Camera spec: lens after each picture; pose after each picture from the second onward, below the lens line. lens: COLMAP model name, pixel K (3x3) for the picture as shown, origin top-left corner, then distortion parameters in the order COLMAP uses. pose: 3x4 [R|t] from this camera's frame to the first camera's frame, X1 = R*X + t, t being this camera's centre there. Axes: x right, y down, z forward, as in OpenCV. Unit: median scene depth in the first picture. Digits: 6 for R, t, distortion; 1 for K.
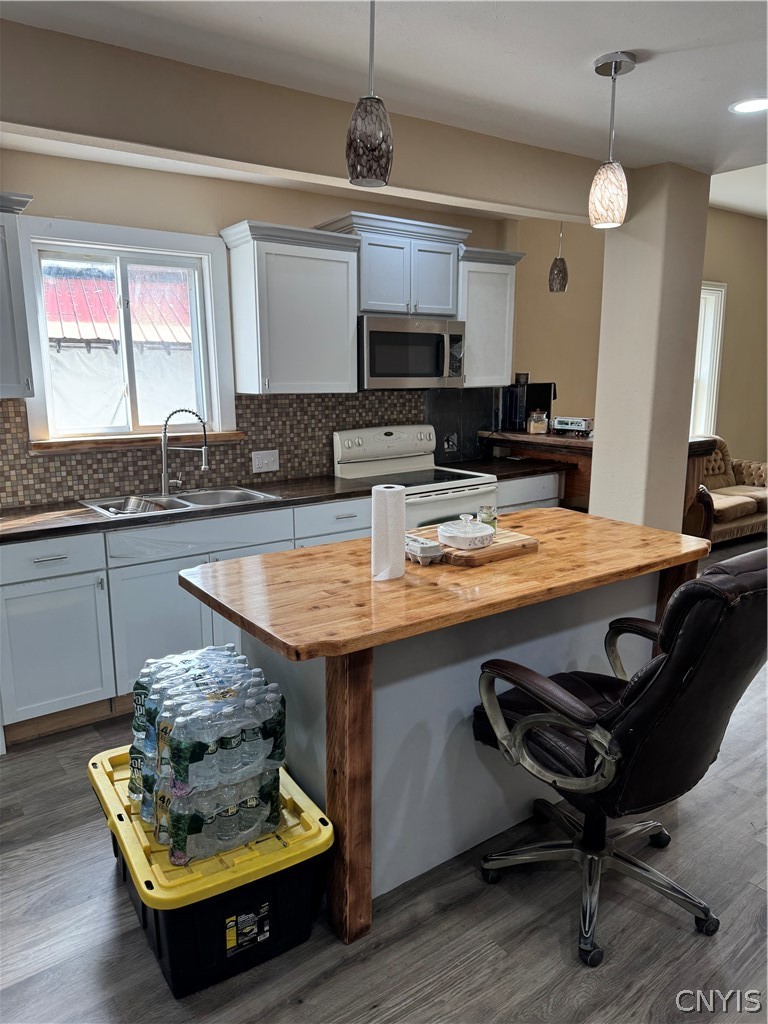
lens RADIAL K [[694.0, 0, 386.3], [0, 694.0, 508.7], [0, 0, 1]] dist [-0.008189, -0.012483]
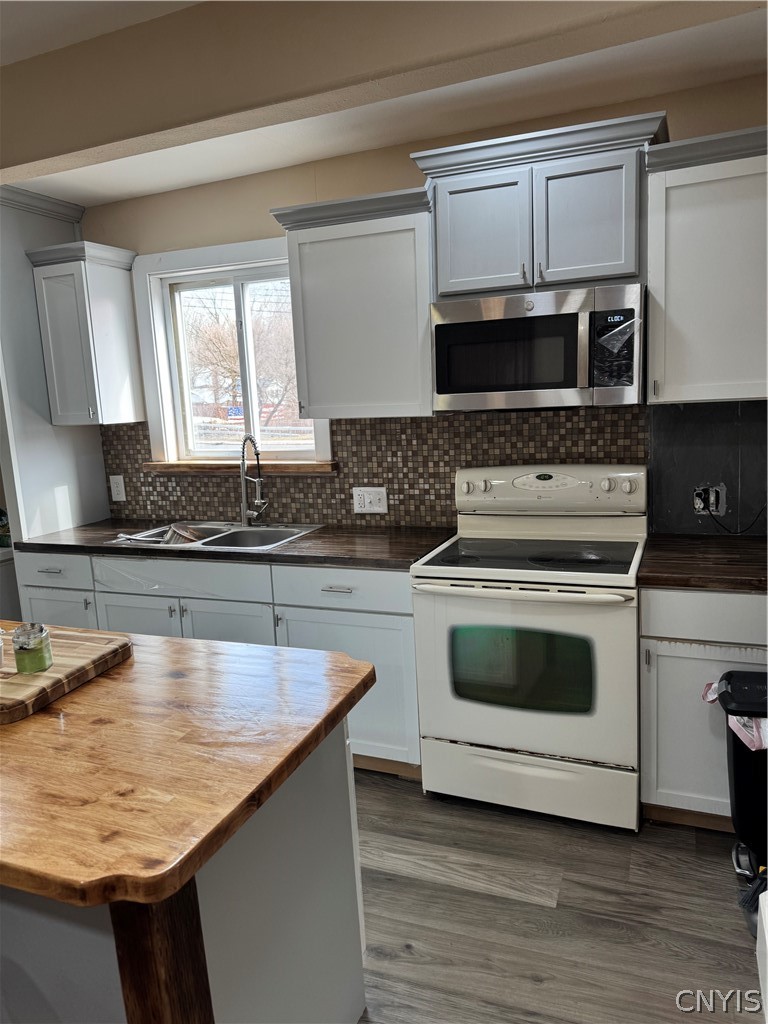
lens RADIAL K [[694.0, 0, 383.9], [0, 694.0, 505.0], [0, 0, 1]] dist [-0.008189, -0.012483]
pose [[0.540724, 0.112218, -0.833682, 0.499484], [-0.115611, 0.991571, 0.058485, -0.110852], [0.833218, 0.064758, 0.549140, 0.569419]]
